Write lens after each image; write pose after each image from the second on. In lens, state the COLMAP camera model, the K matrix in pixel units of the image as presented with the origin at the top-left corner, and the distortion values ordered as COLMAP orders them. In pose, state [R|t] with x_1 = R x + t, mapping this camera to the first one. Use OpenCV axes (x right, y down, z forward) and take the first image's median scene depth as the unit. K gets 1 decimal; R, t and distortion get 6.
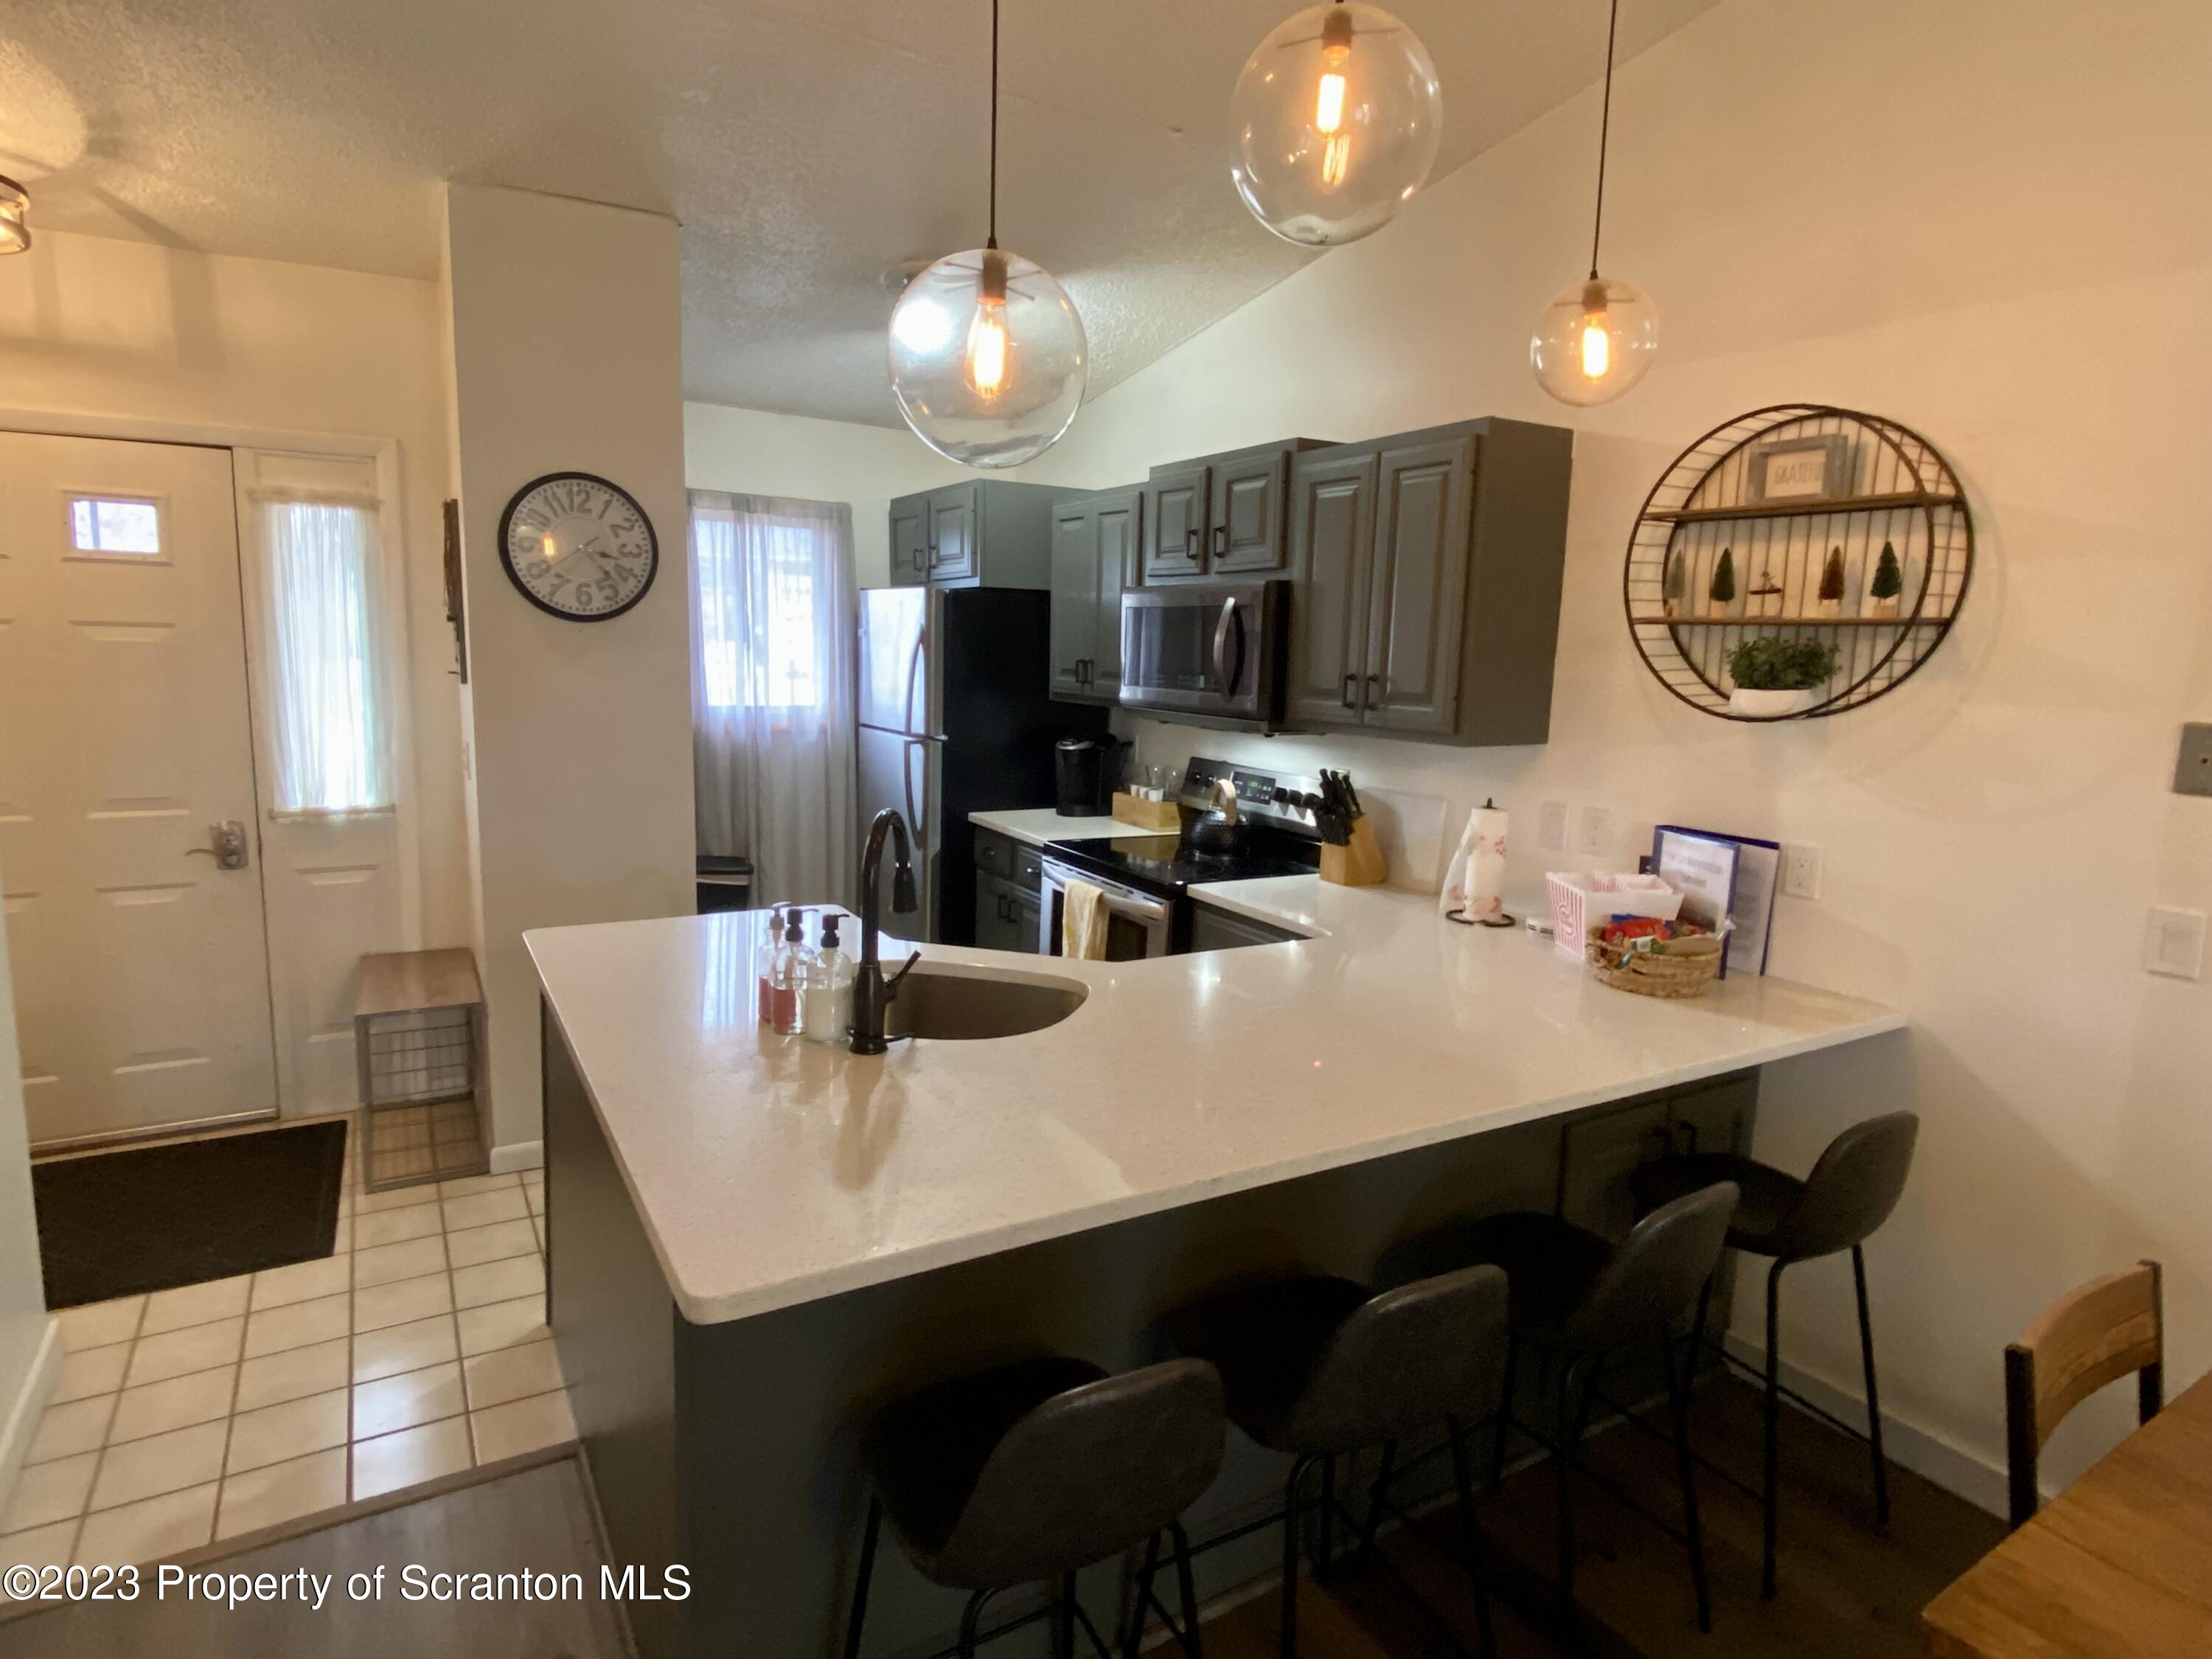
lens RADIAL K [[1193.9, 0, 1095.6], [0, 1193.9, 823.6], [0, 0, 1]] dist [0.006770, -0.009560]
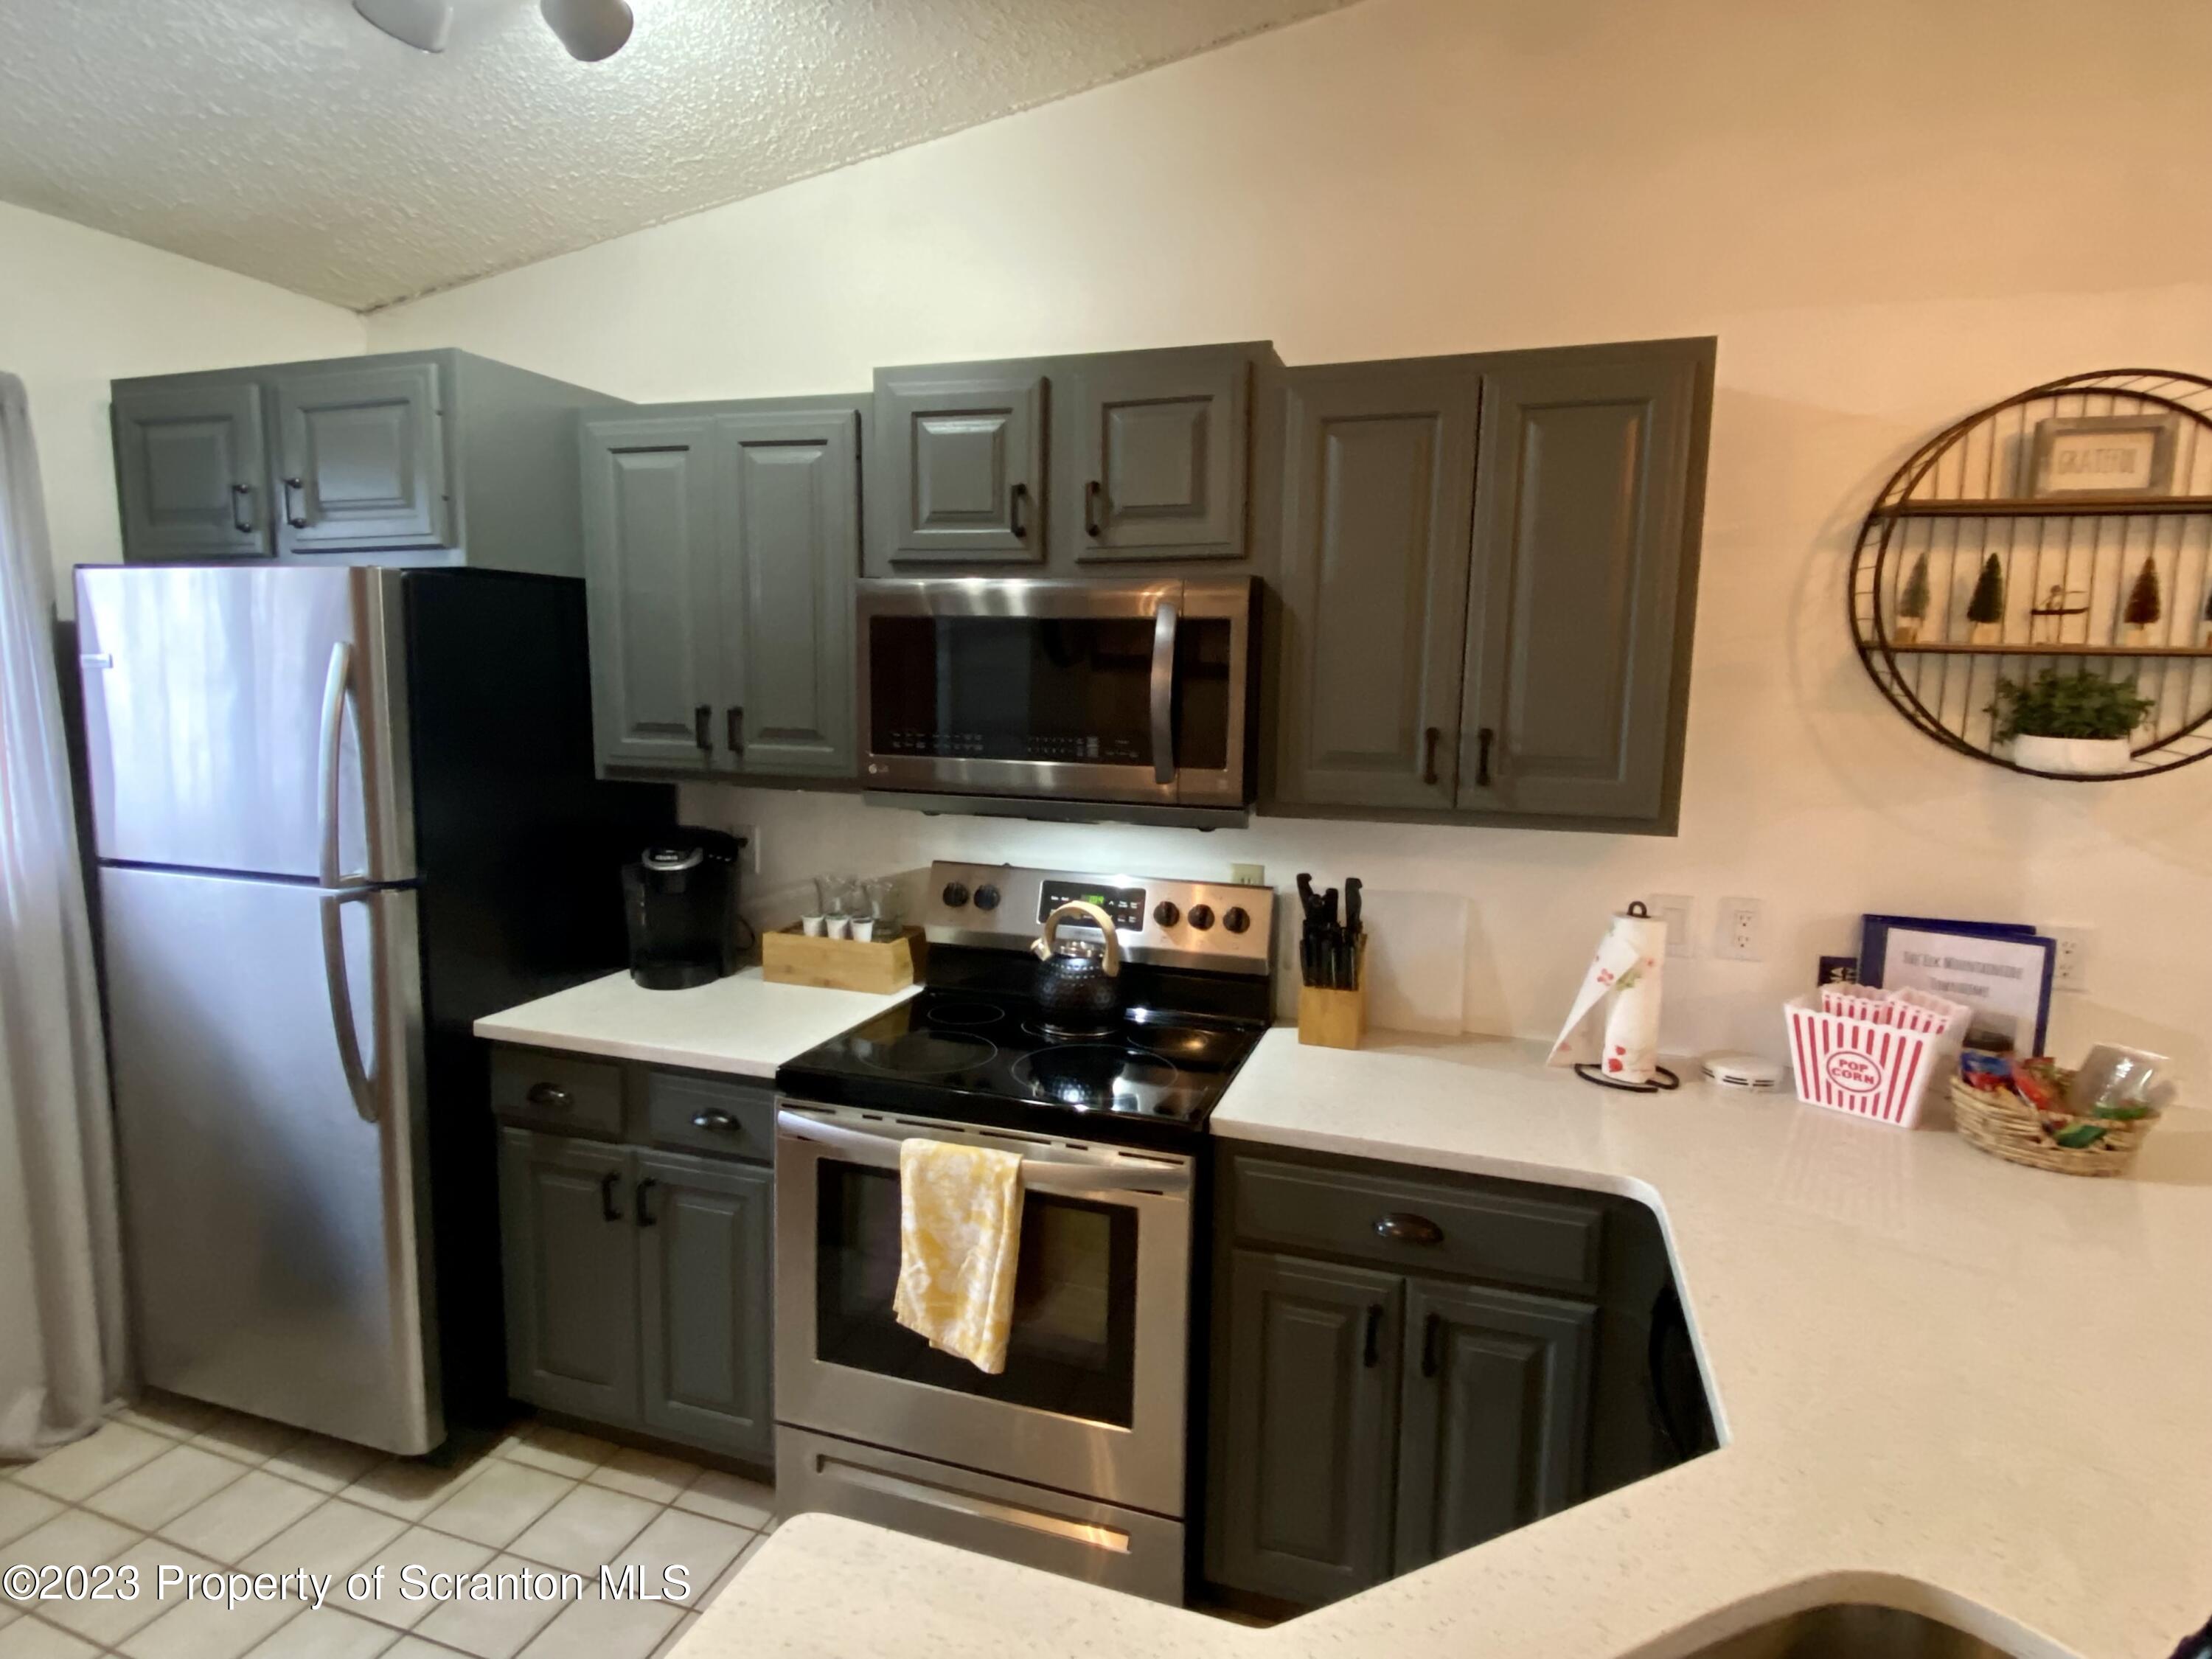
lens RADIAL K [[1193.9, 0, 1120.1], [0, 1193.9, 820.4], [0, 0, 1]] dist [0.006770, -0.009560]
pose [[0.751365, -0.100462, 0.652195, -0.326439], [0.104993, 0.993953, 0.032147, -0.117388], [-0.651481, 0.044322, 0.757369, 0.645099]]
